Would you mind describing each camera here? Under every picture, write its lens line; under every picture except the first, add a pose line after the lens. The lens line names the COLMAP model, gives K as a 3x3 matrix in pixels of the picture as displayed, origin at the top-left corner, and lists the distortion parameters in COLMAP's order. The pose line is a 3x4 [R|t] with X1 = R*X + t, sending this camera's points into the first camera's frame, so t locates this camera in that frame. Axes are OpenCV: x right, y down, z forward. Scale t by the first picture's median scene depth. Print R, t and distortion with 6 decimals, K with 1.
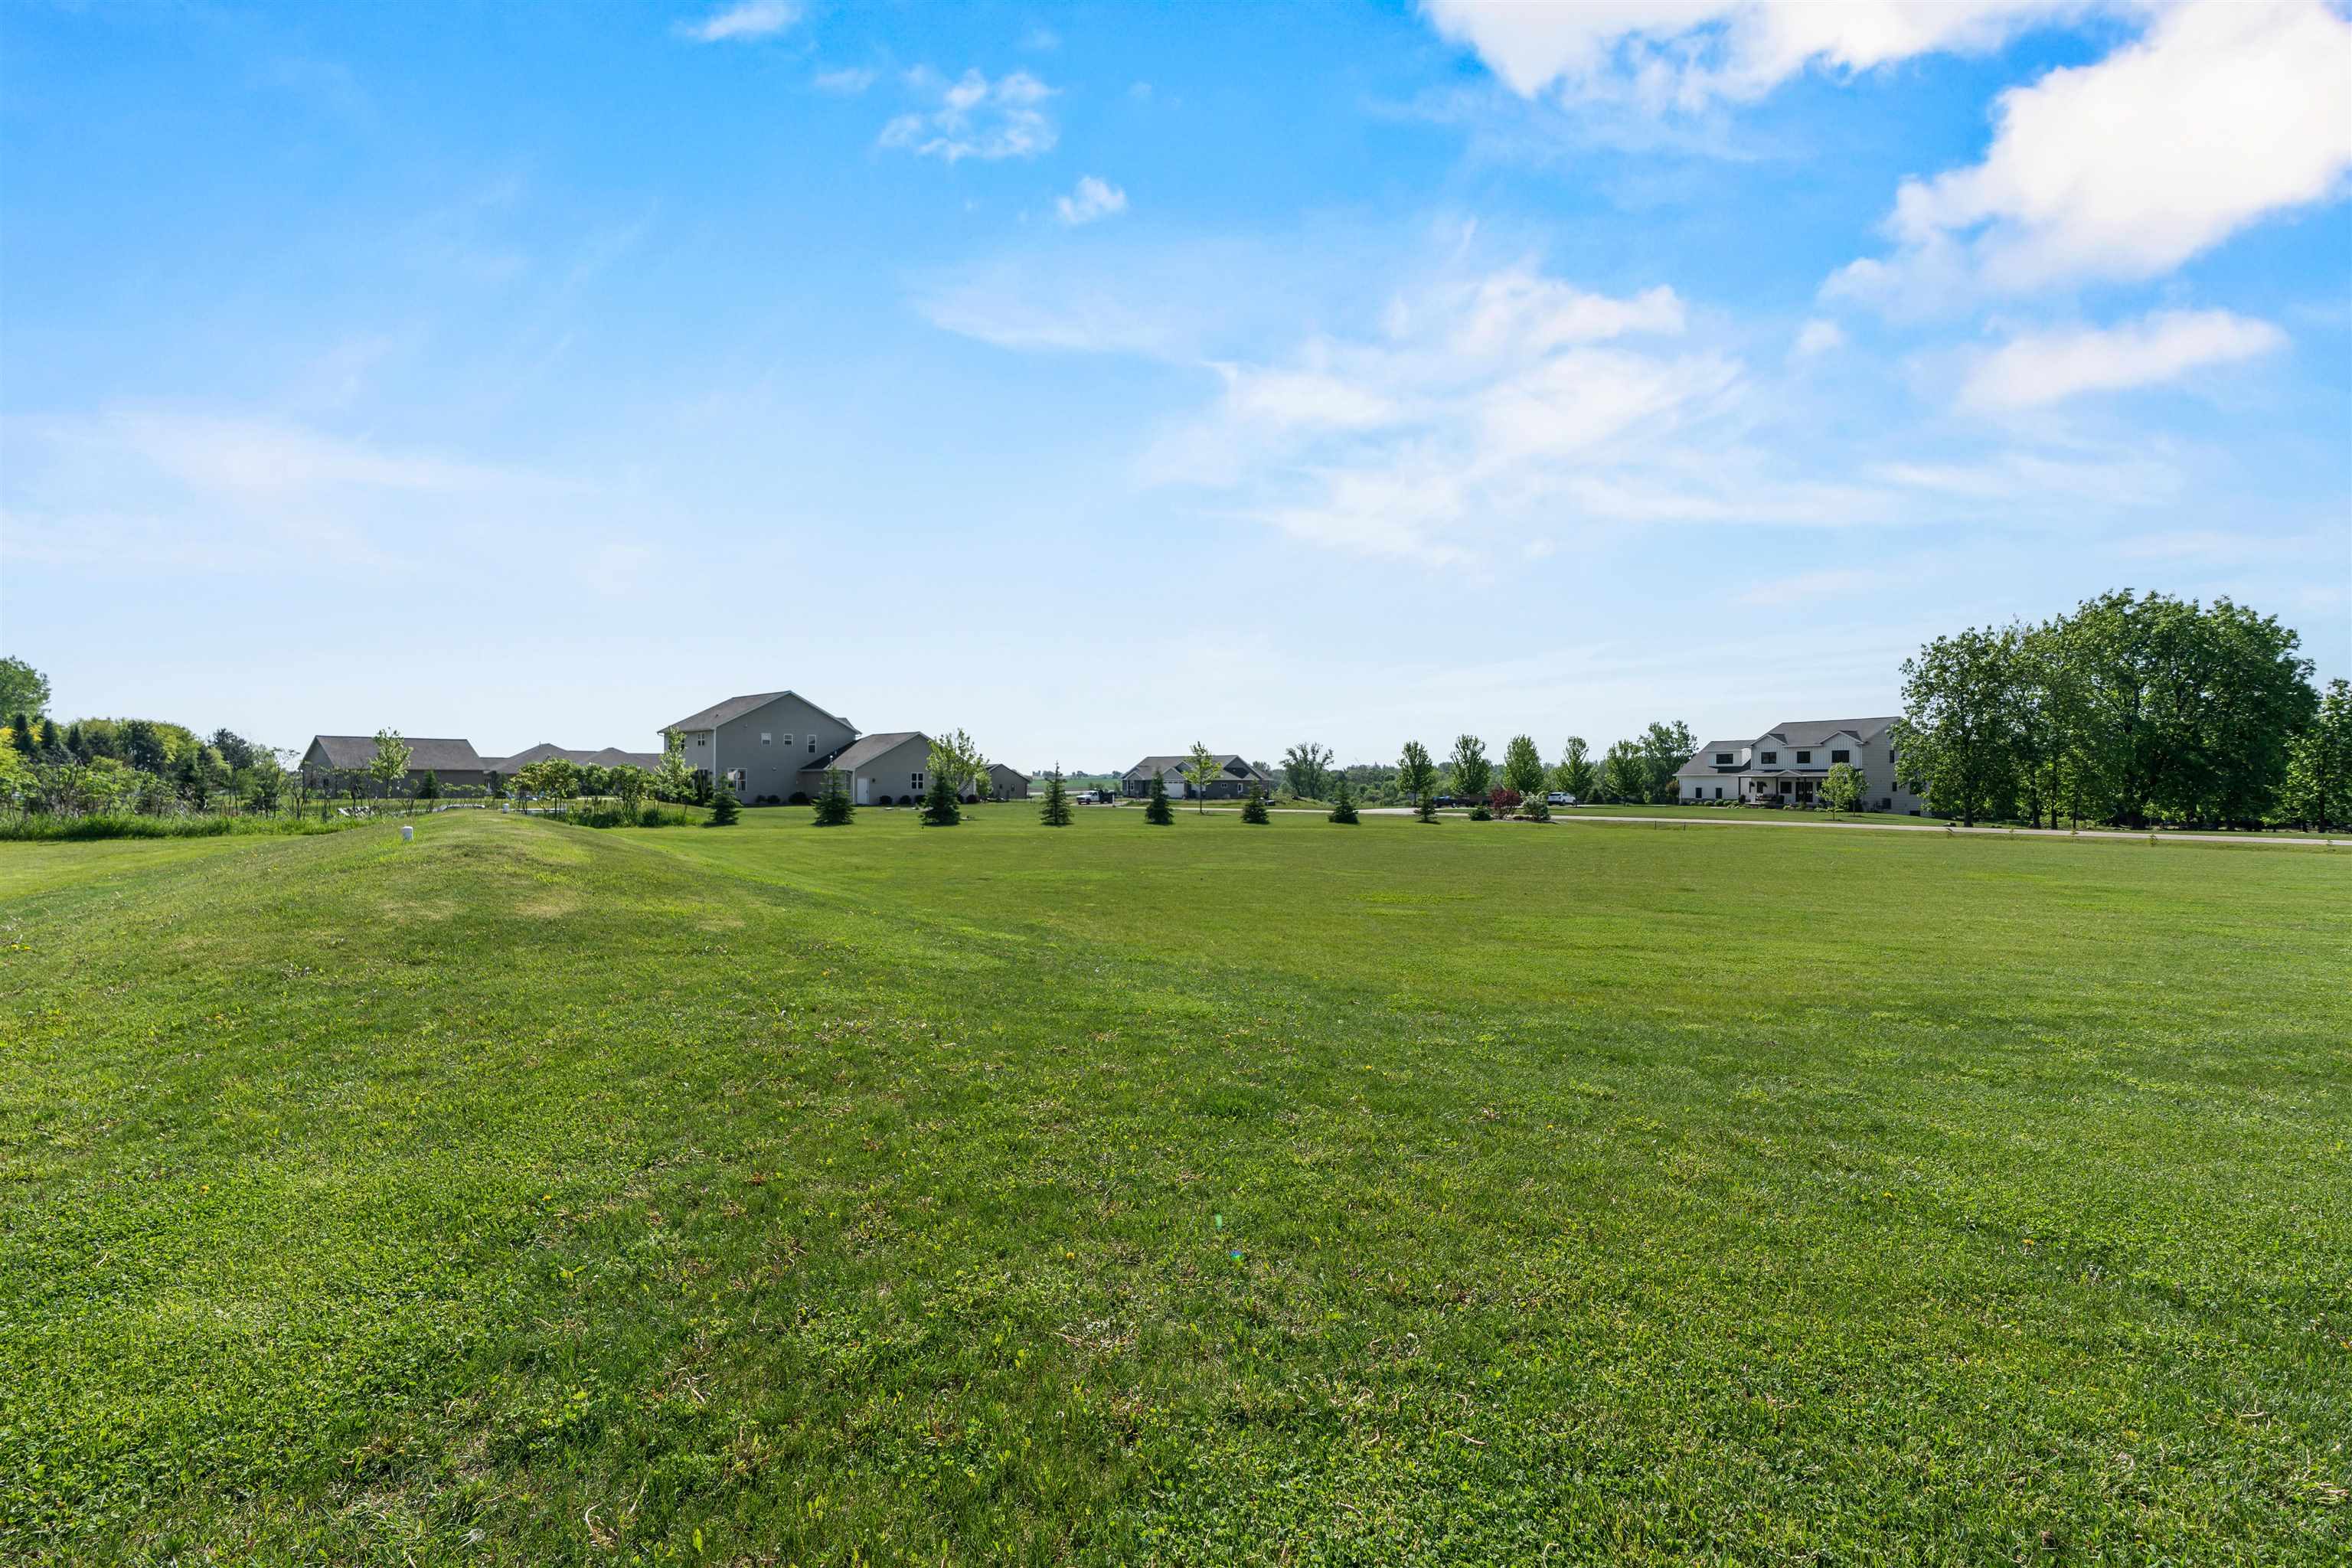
lens RADIAL K [[1064.0, 0, 1169.6], [0, 1064.0, 774.0], [0, 0, 1]] dist [-0.005749, 0.001941]
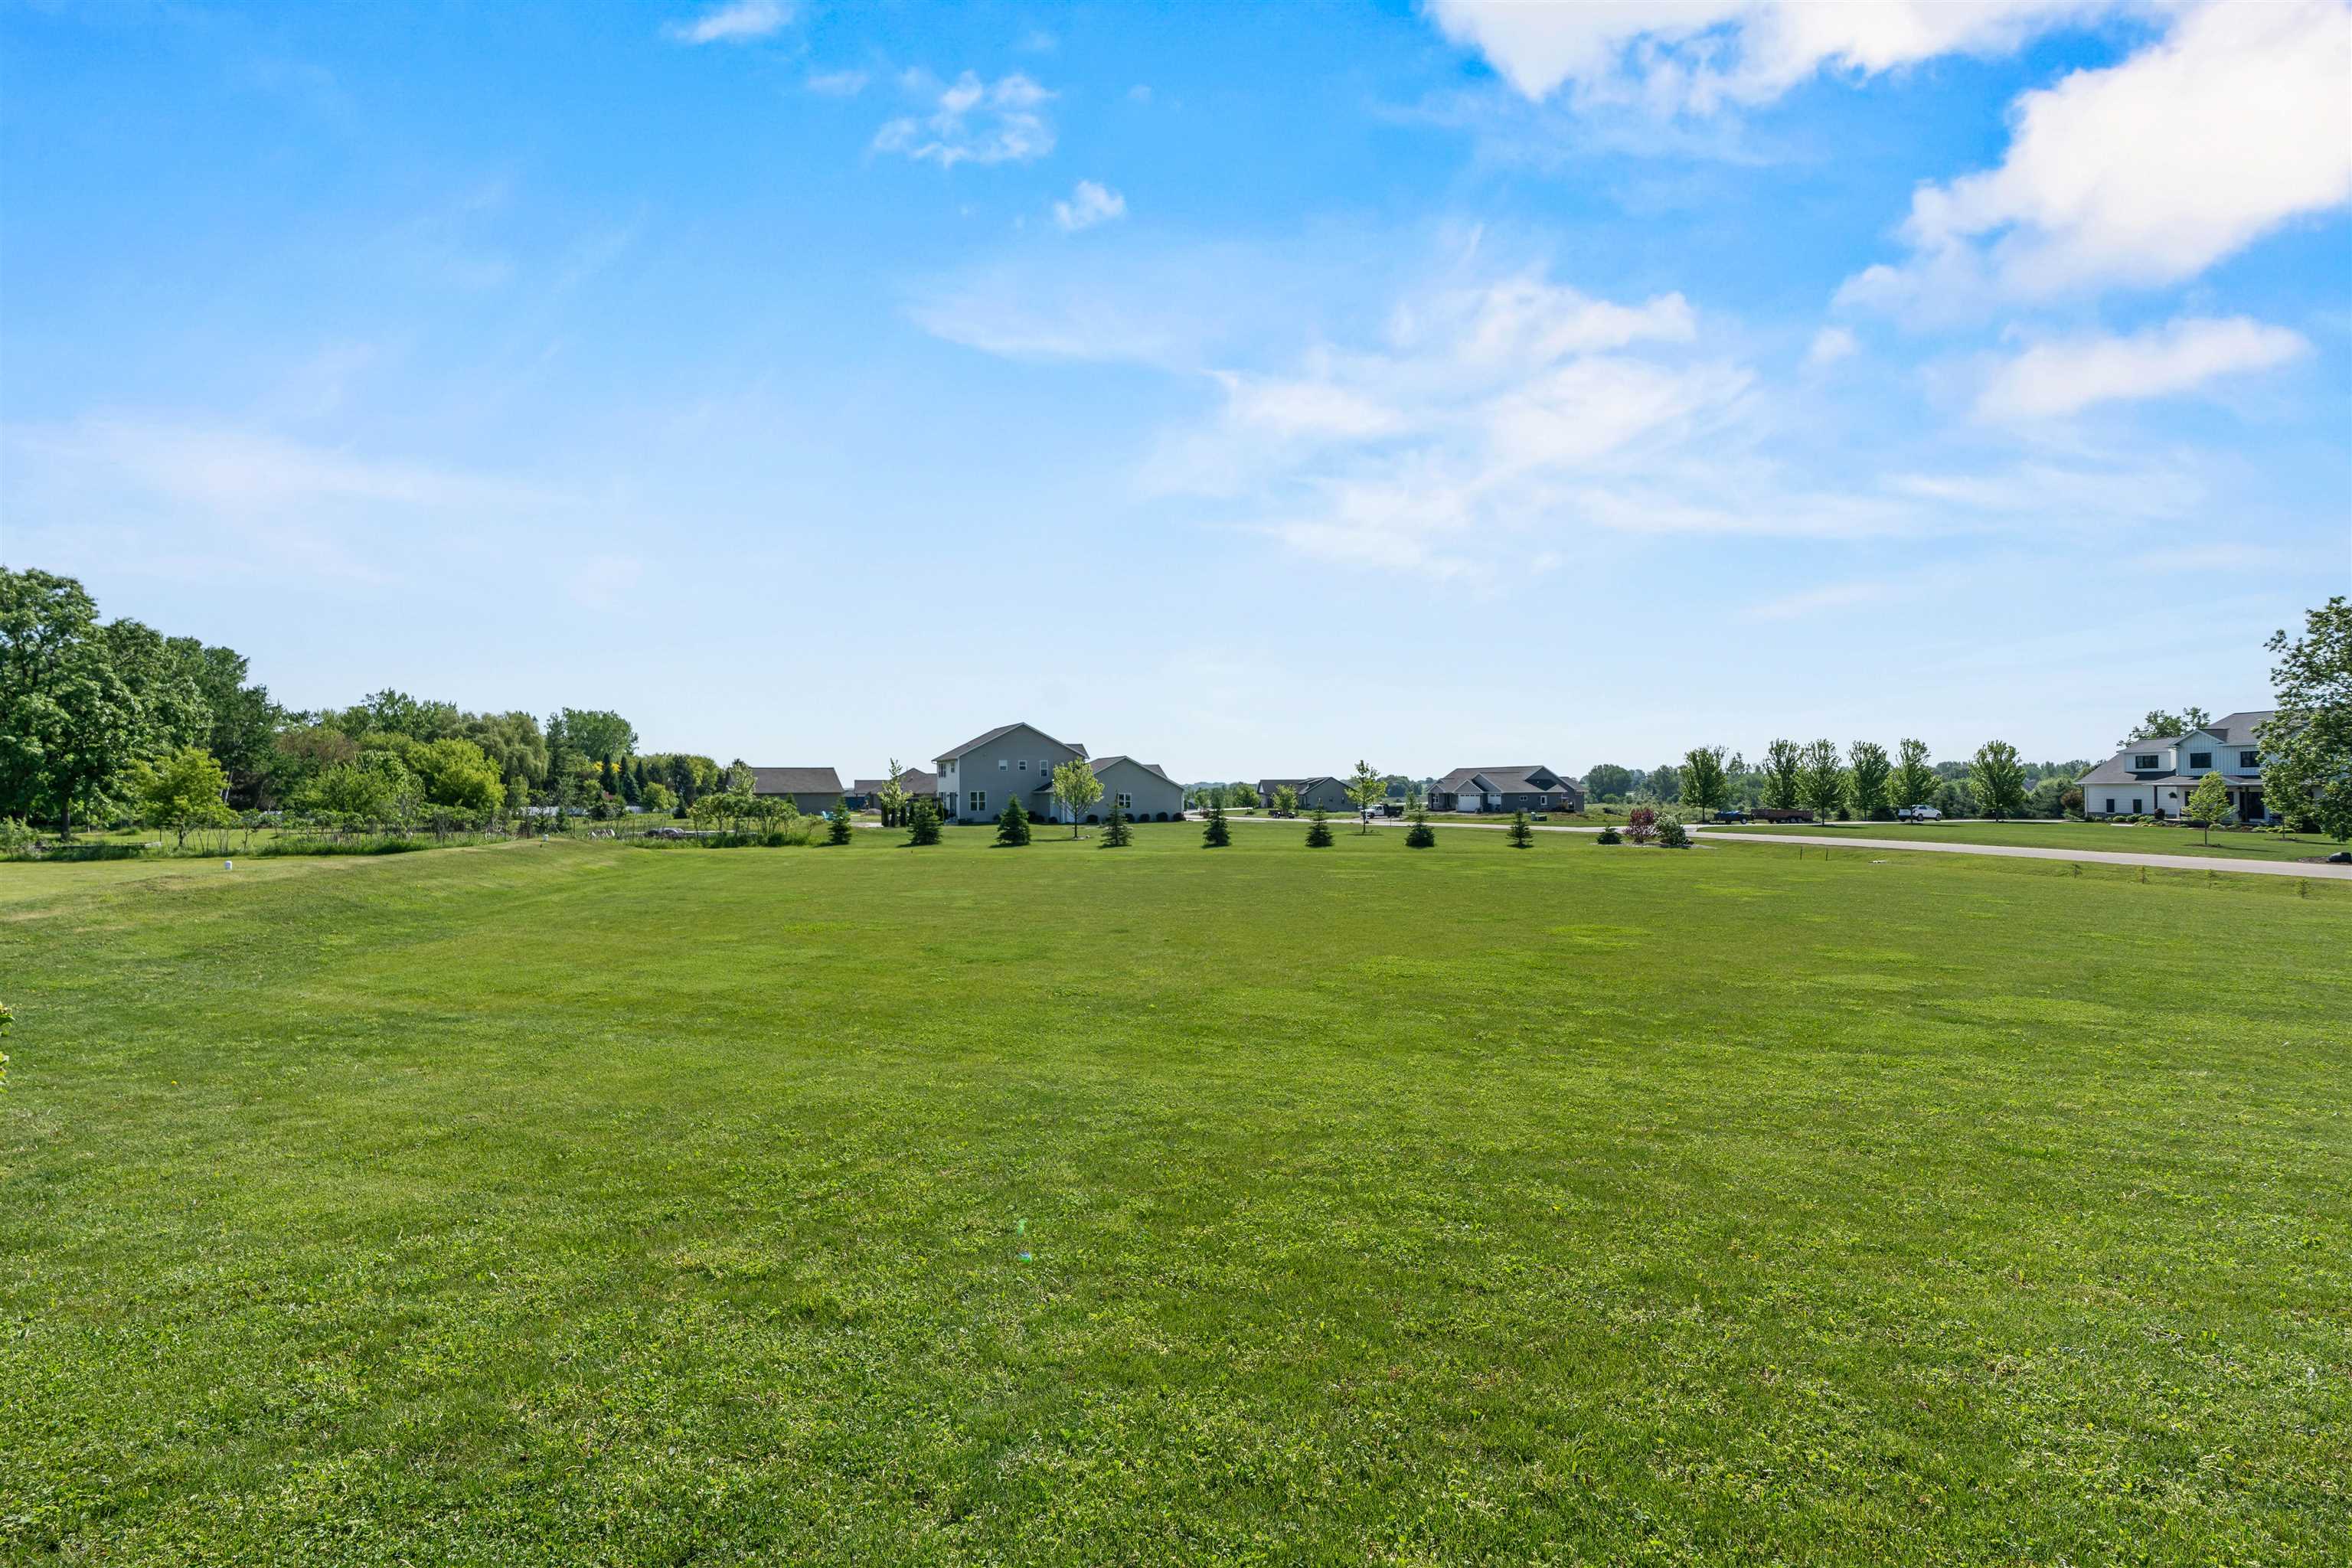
lens RADIAL K [[1064.0, 0, 1161.1], [0, 1064.0, 785.8], [0, 0, 1]] dist [-0.005749, 0.001941]
pose [[0.922079, -0.011785, -0.386822, 0.181928], [0.012888, 0.999917, 0.000258, -0.007055], [0.386787, -0.005223, 0.922154, 0.005082]]
